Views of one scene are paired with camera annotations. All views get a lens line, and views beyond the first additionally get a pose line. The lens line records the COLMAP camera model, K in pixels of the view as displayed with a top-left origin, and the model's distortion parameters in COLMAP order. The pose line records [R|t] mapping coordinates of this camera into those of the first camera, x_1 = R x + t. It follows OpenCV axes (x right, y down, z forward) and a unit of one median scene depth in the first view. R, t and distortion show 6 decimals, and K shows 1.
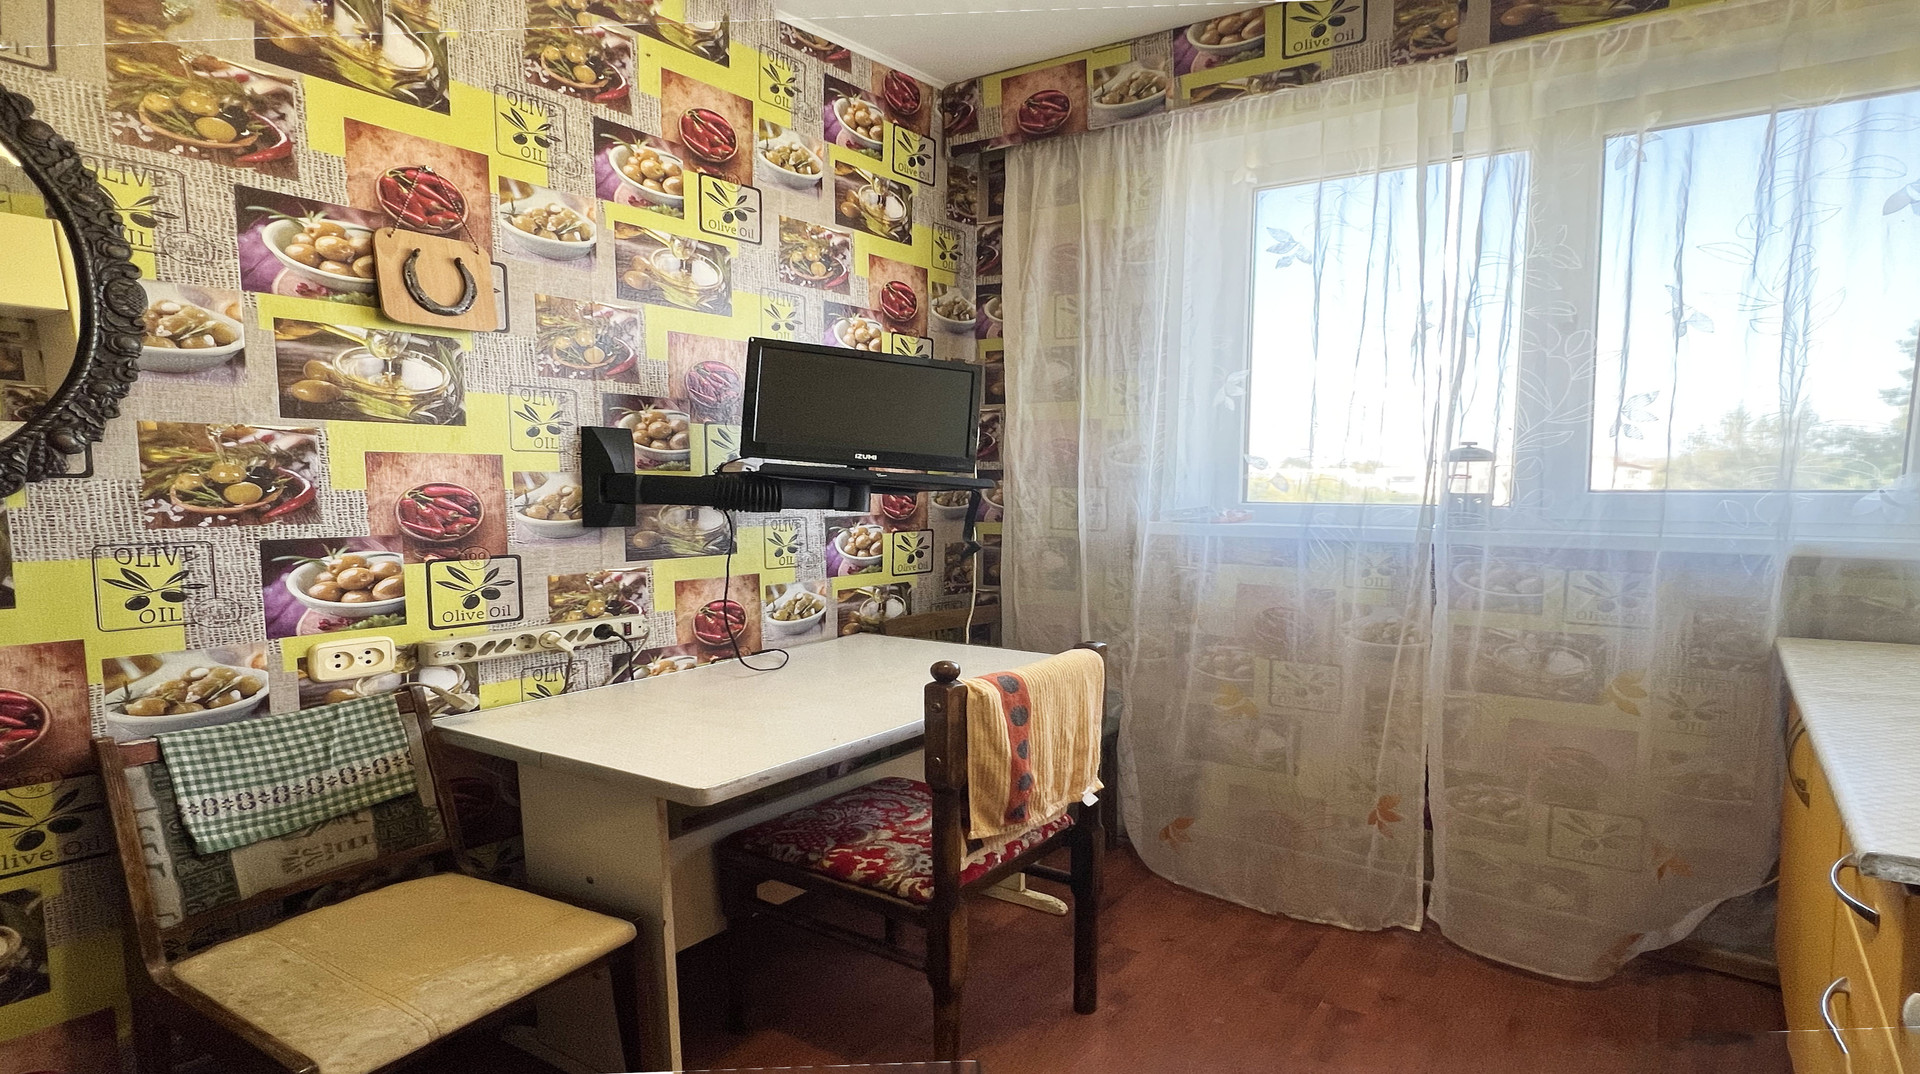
lens RADIAL K [[1078.8, 0, 958.0], [0, 1078.8, 607.5], [0, 0, 1]] dist [-0.005243, -0.000145]
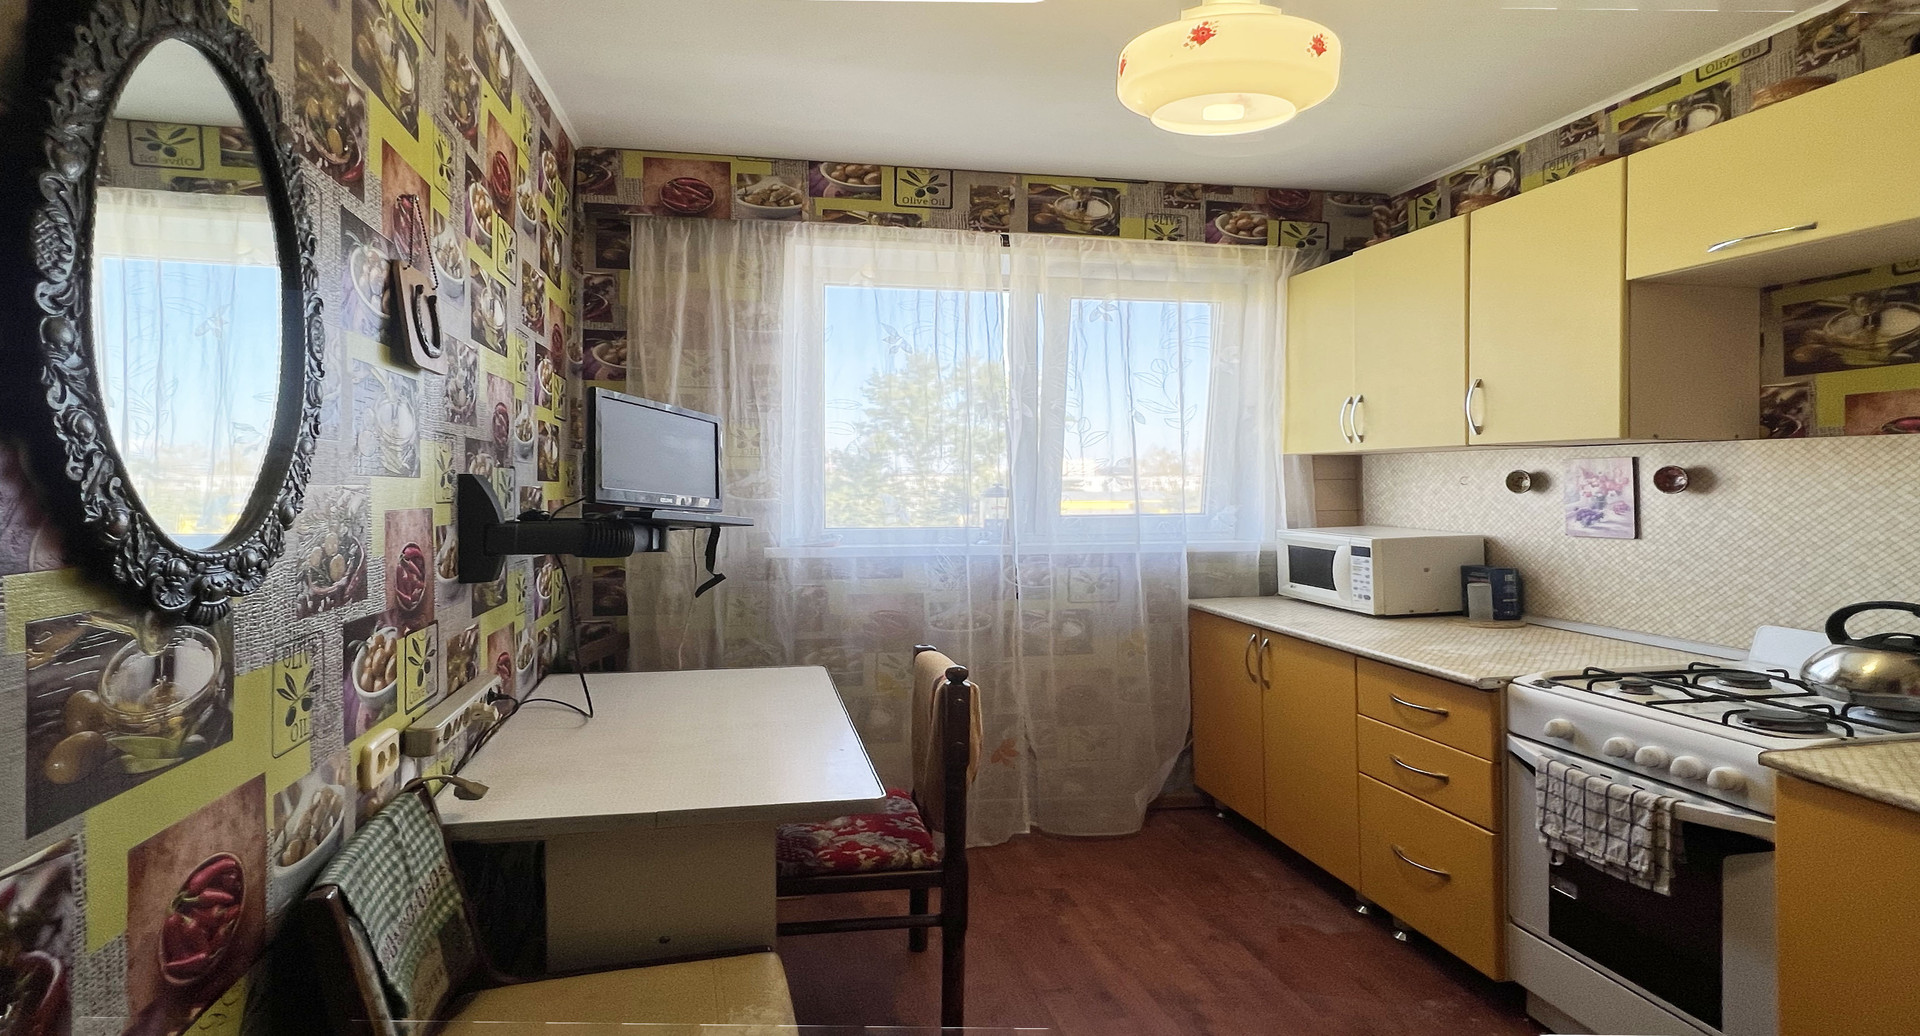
lens RADIAL K [[1066.4, 0, 967.6], [0, 1066.4, 479.0], [0, 0, 1]] dist [-0.003487, -0.004039]
pose [[0.682043, 0.002589, 0.731308, -0.618340], [0.089461, 0.992188, -0.086946, -0.039757], [-0.725820, 0.124725, 0.676483, 0.061840]]
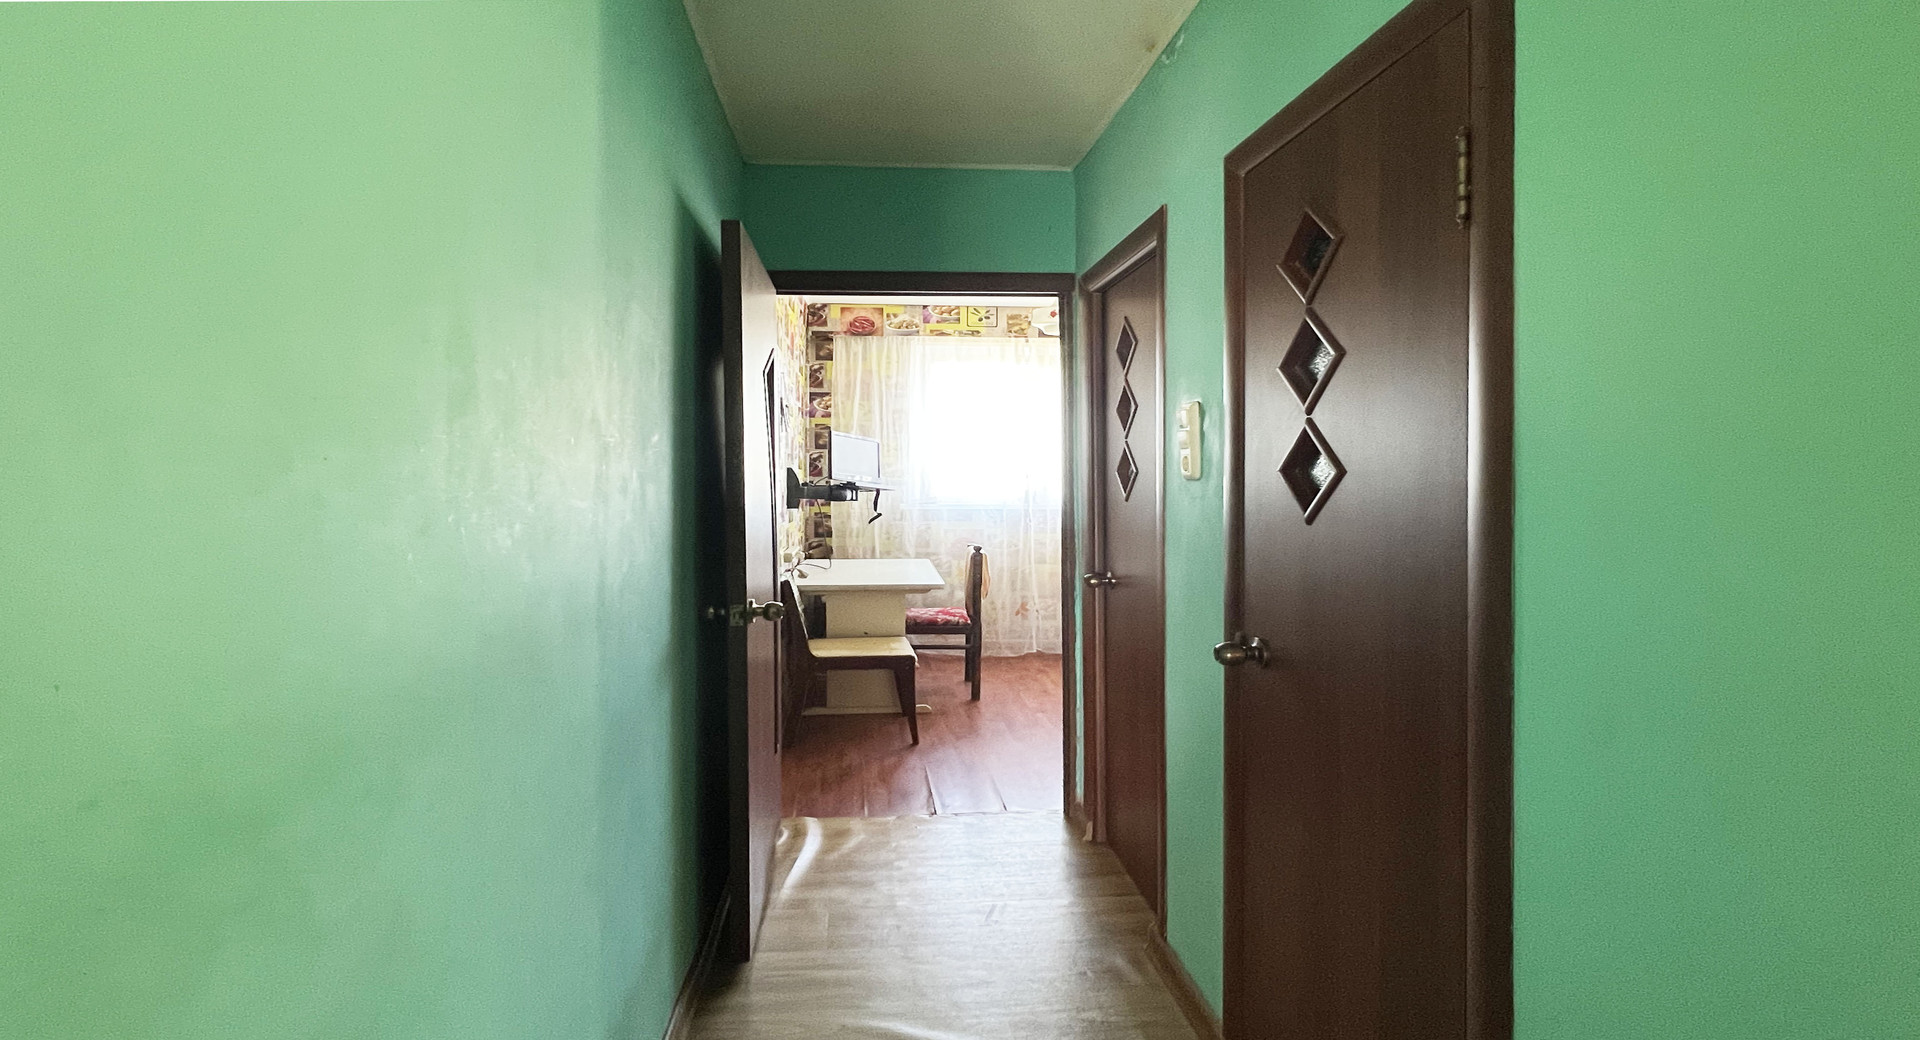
lens RADIAL K [[1066.4, 0, 997.6], [0, 1066.4, 477.1], [0, 0, 1]] dist [-0.003487, -0.004039]
pose [[0.748355, -0.003862, 0.663287, -1.361133], [0.078673, 0.993441, -0.082979, 0.076880], [-0.658616, 0.114281, 0.743750, -0.936090]]
